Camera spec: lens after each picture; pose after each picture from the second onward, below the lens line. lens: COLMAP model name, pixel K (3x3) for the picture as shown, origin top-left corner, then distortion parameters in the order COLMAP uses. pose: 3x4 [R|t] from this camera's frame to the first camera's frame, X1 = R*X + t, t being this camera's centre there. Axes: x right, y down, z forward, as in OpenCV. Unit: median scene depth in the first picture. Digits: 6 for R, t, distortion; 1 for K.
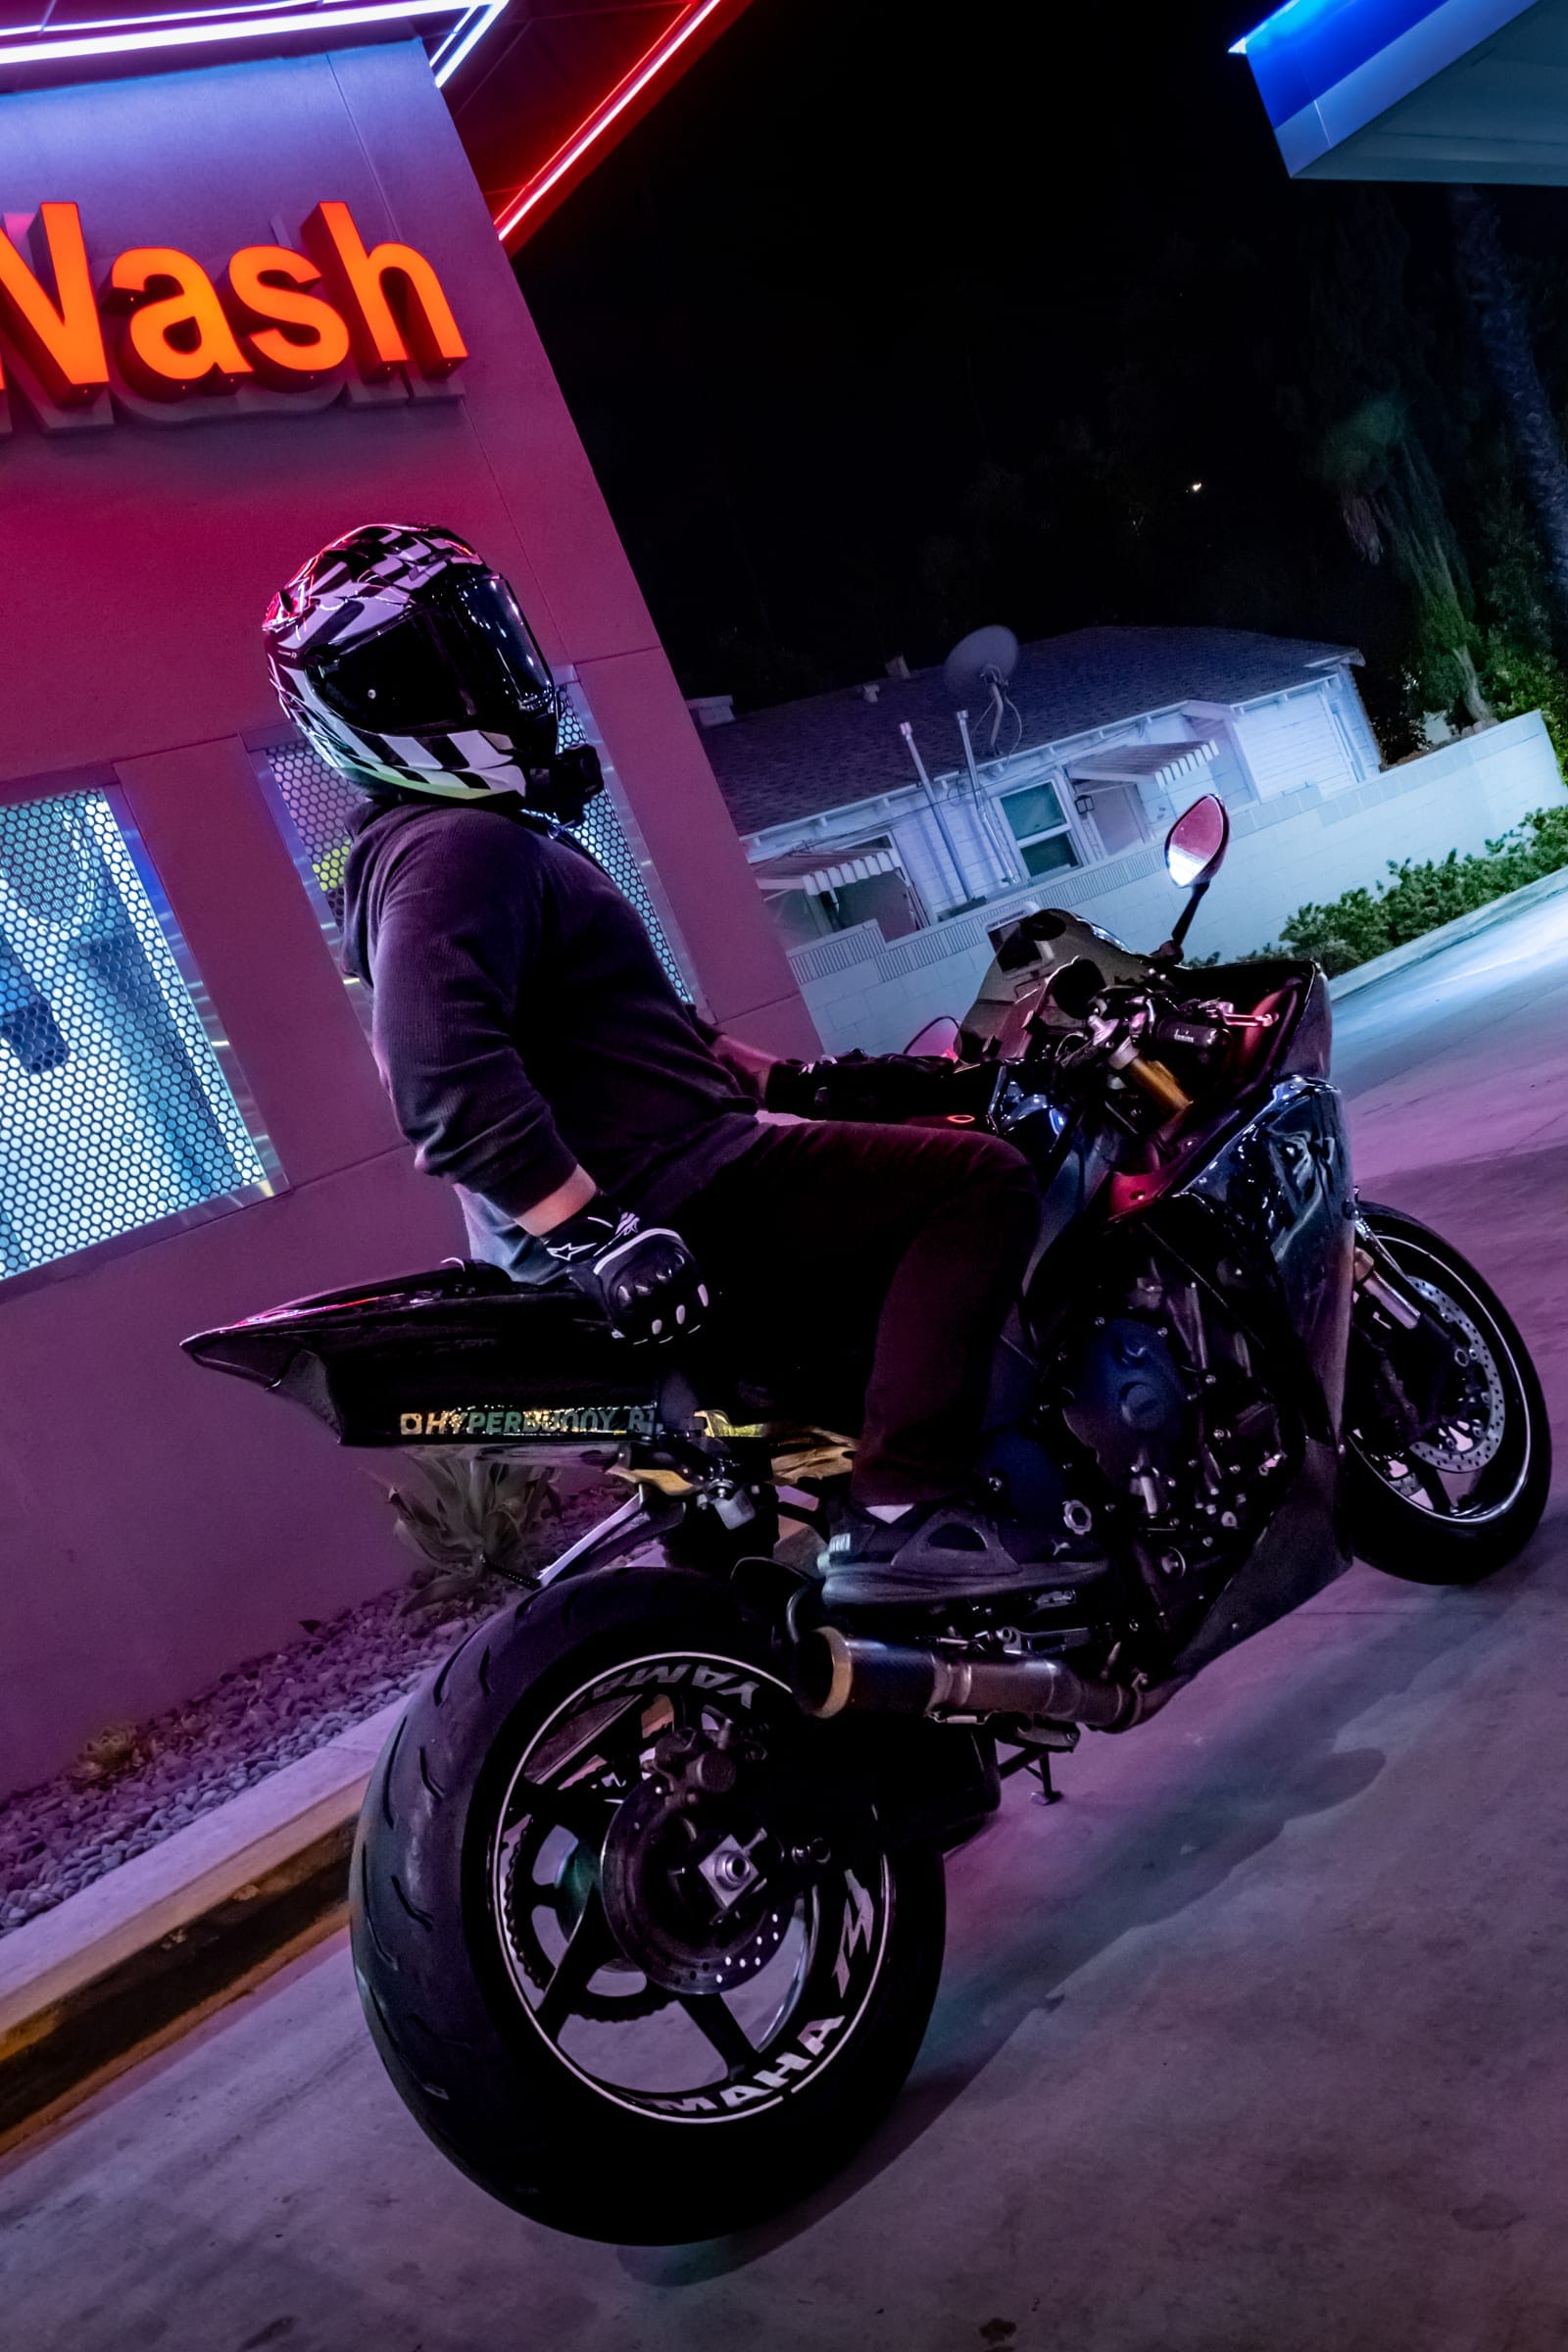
lens RADIAL K [[2280.5, 0, 863.3], [0, 2280.5, 1209.9], [0, 0, 1]] dist [-0.006094, 0.000000]
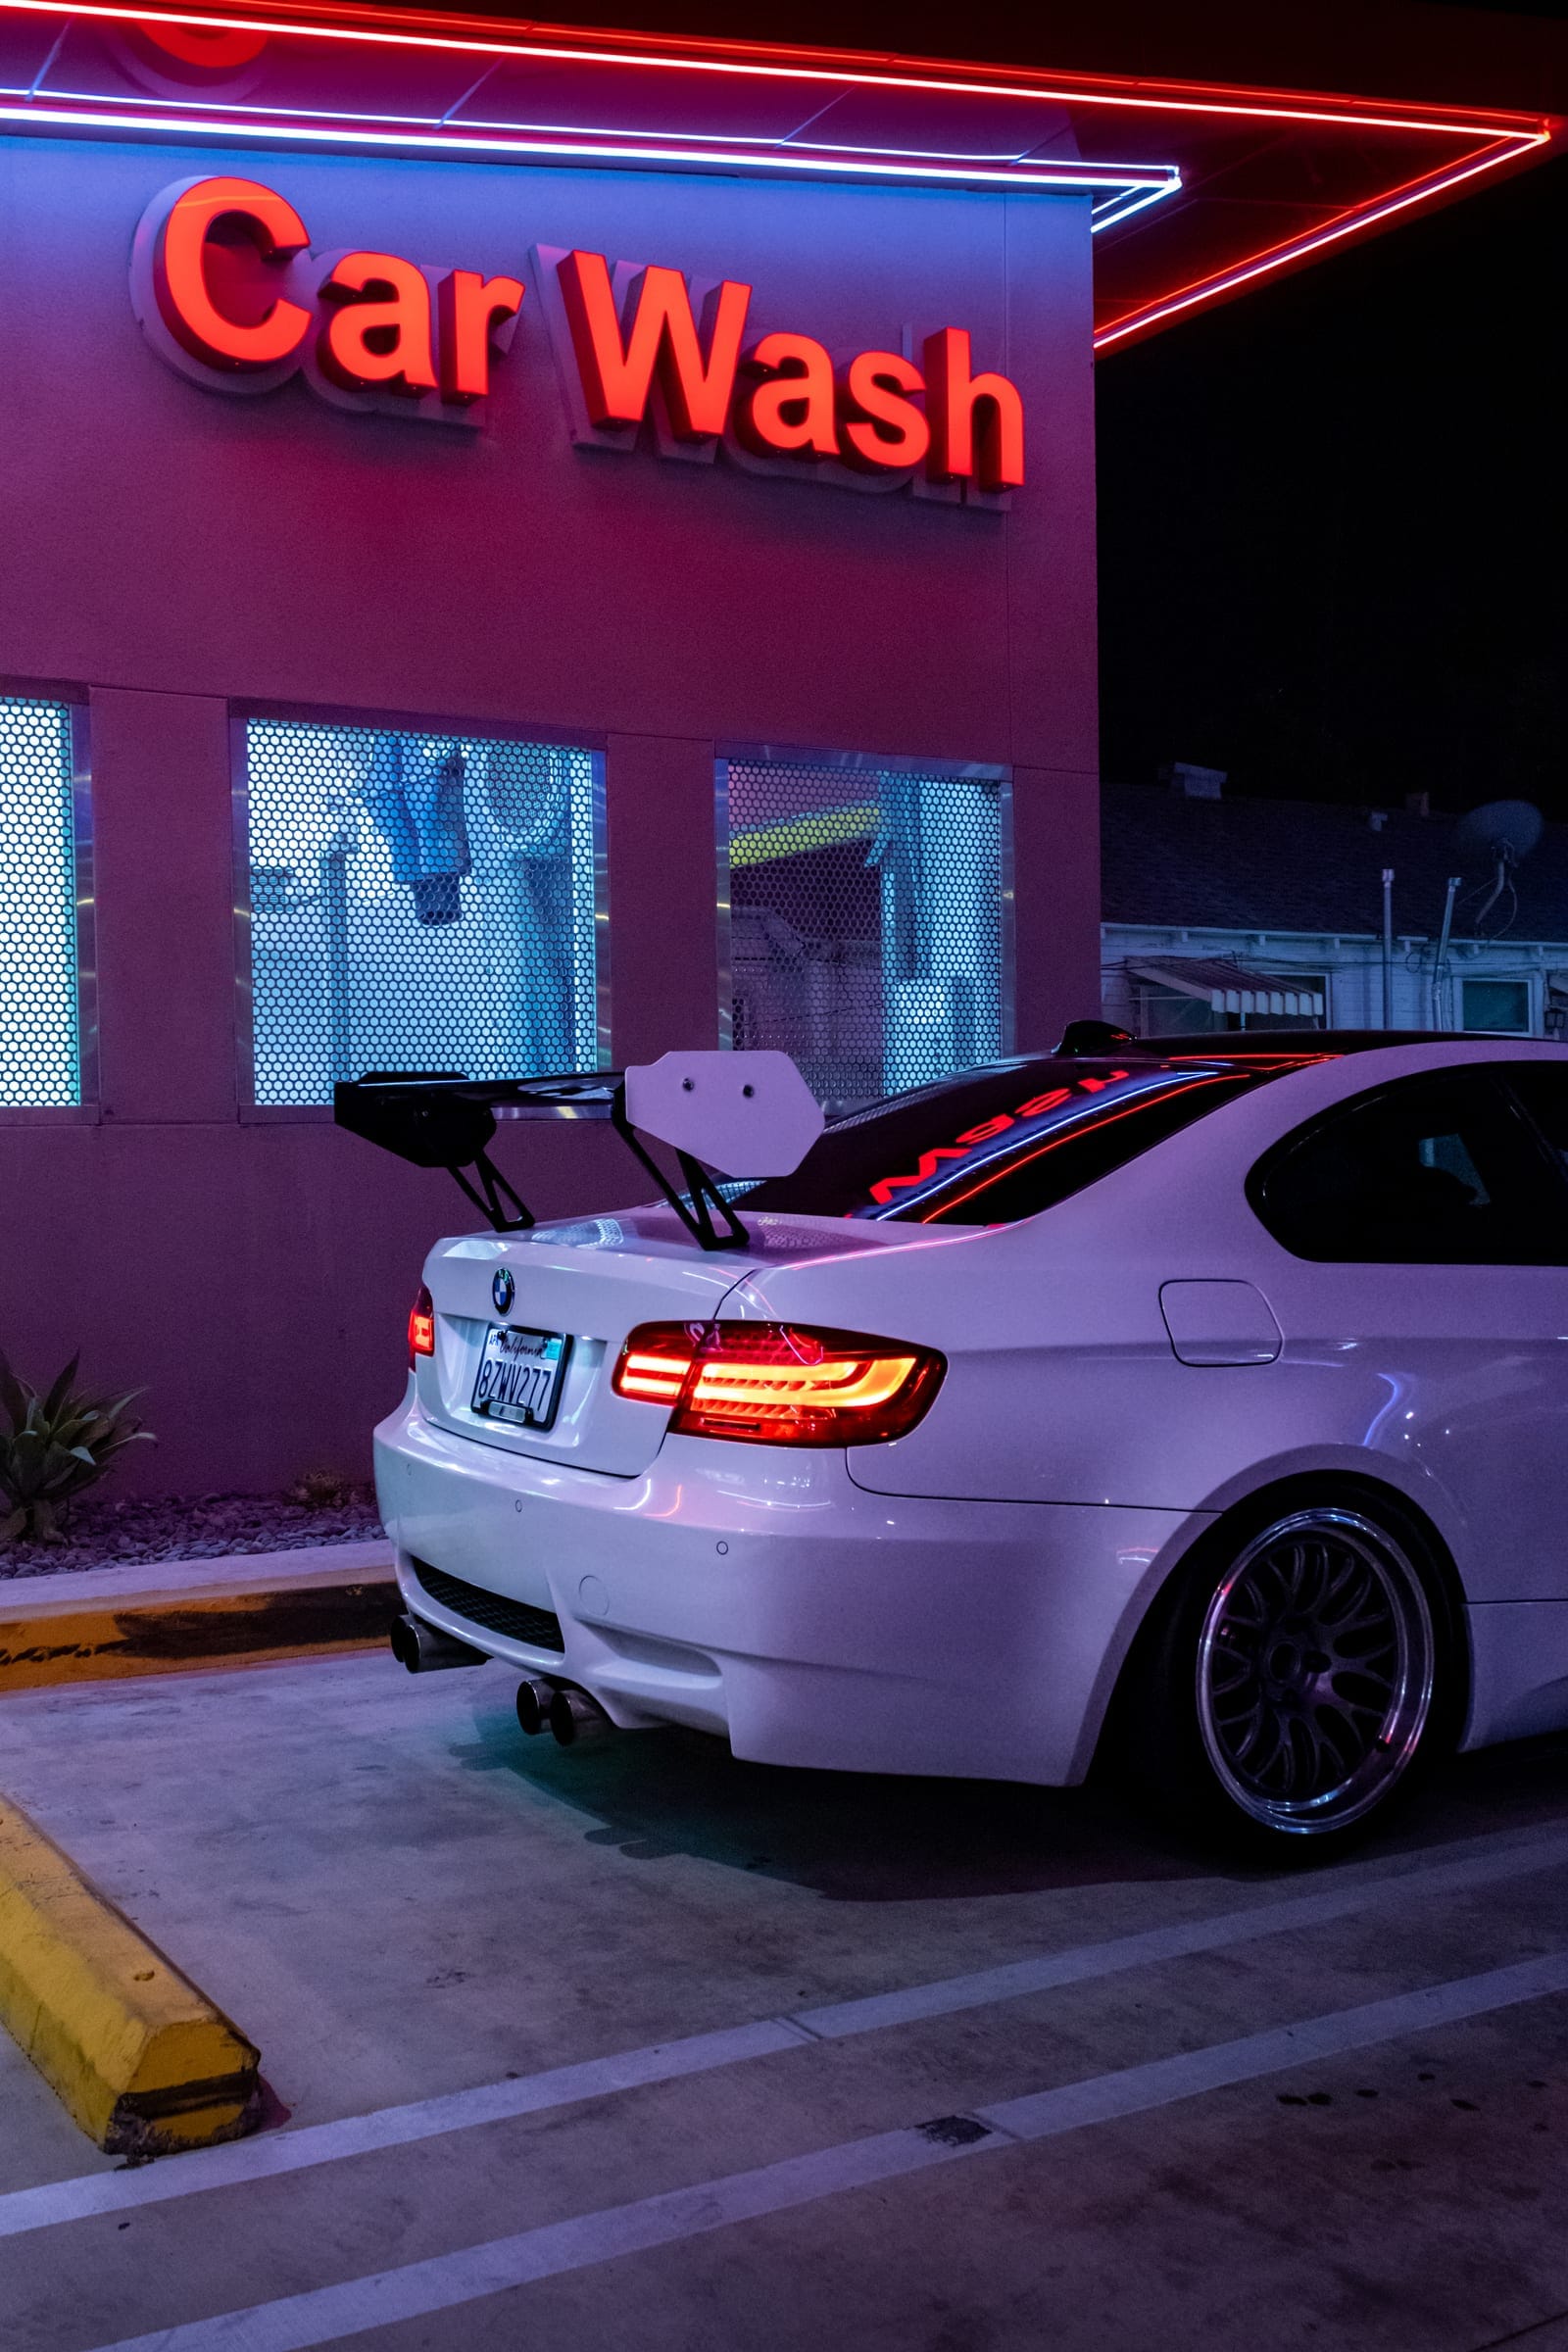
lens RADIAL K [[2730.5, 0, 777.6], [0, 2730.5, 1175.9], [0, 0, 1]] dist [-0.020737, 0.000000]
pose [[0.917534, 0.360212, -0.168459, 0.068808], [-0.366679, 0.930314, -0.007893, -0.001543], [0.153877, 0.069012, 0.985677, -0.340705]]
